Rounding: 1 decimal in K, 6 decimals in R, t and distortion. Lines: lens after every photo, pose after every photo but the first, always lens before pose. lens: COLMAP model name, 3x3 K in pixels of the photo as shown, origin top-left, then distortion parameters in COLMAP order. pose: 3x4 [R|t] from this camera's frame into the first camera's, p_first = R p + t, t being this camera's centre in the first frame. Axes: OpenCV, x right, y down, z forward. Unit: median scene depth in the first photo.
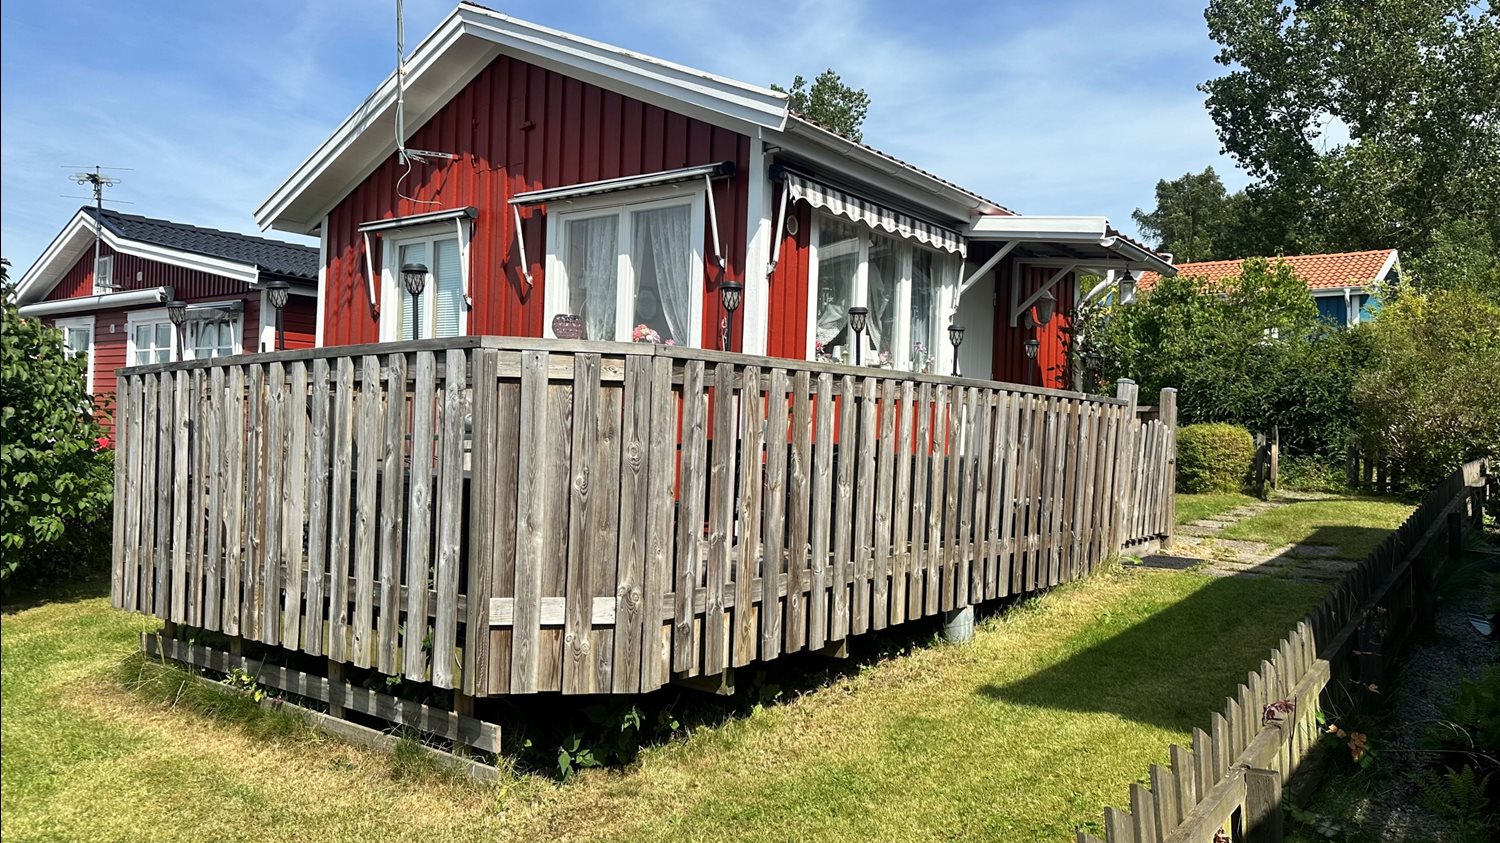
lens RADIAL K [[995.5, 0, 797.8], [0, 995.5, 415.7], [0, 0, 1]] dist [0.078106, -0.127929]
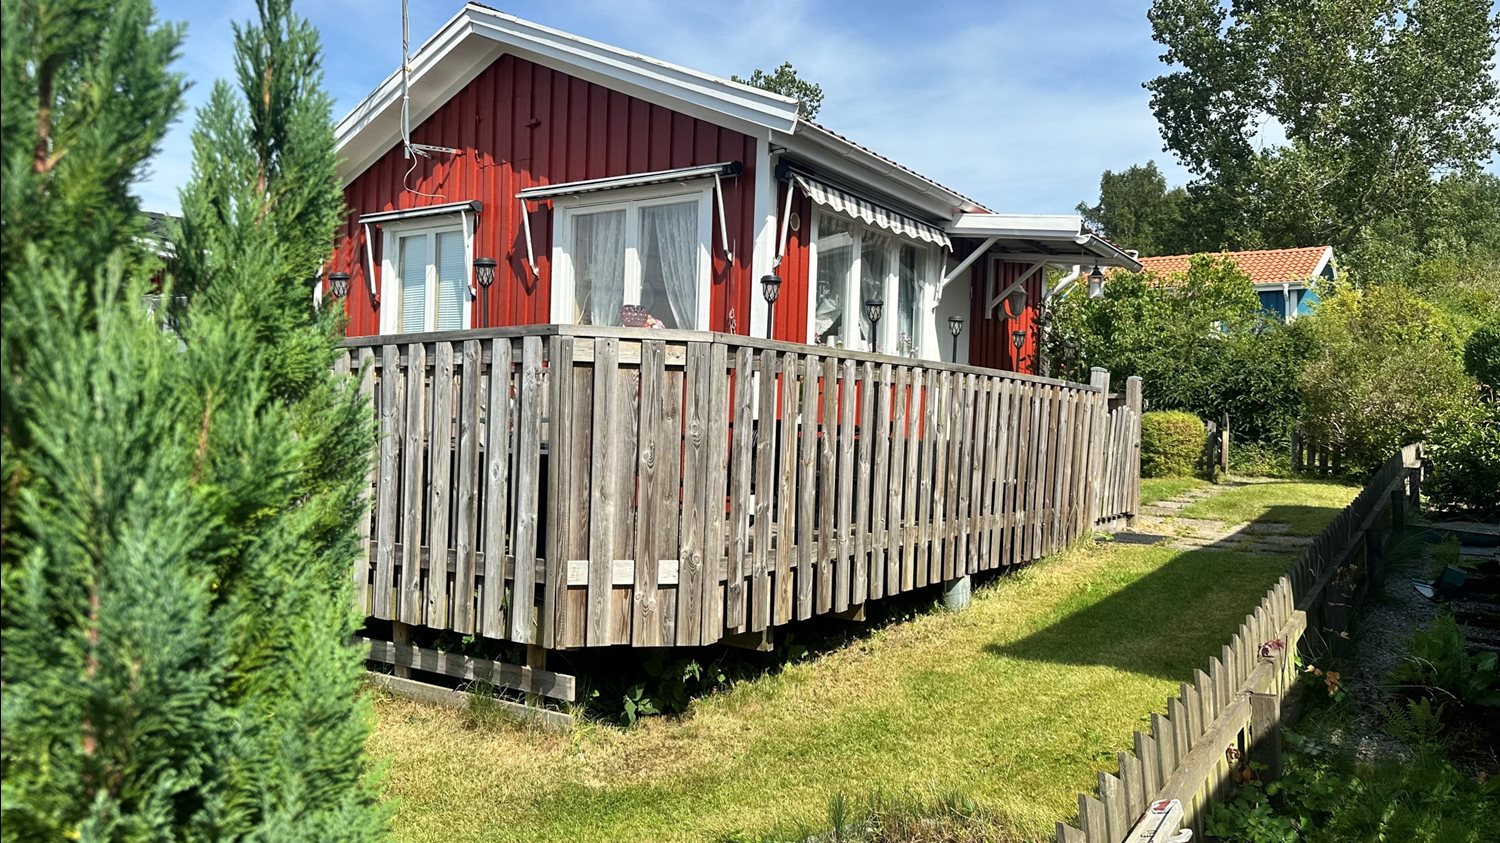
lens RADIAL K [[1036.8, 0, 750.0], [0, 1036.8, 421.5], [0, 0, 1]] dist [0.102097, -0.183063]
pose [[0.998760, -0.000784, 0.049785, -0.116491], [0.000344, 0.999961, 0.008853, 0.012643], [-0.049790, -0.008825, 0.998721, -0.113808]]
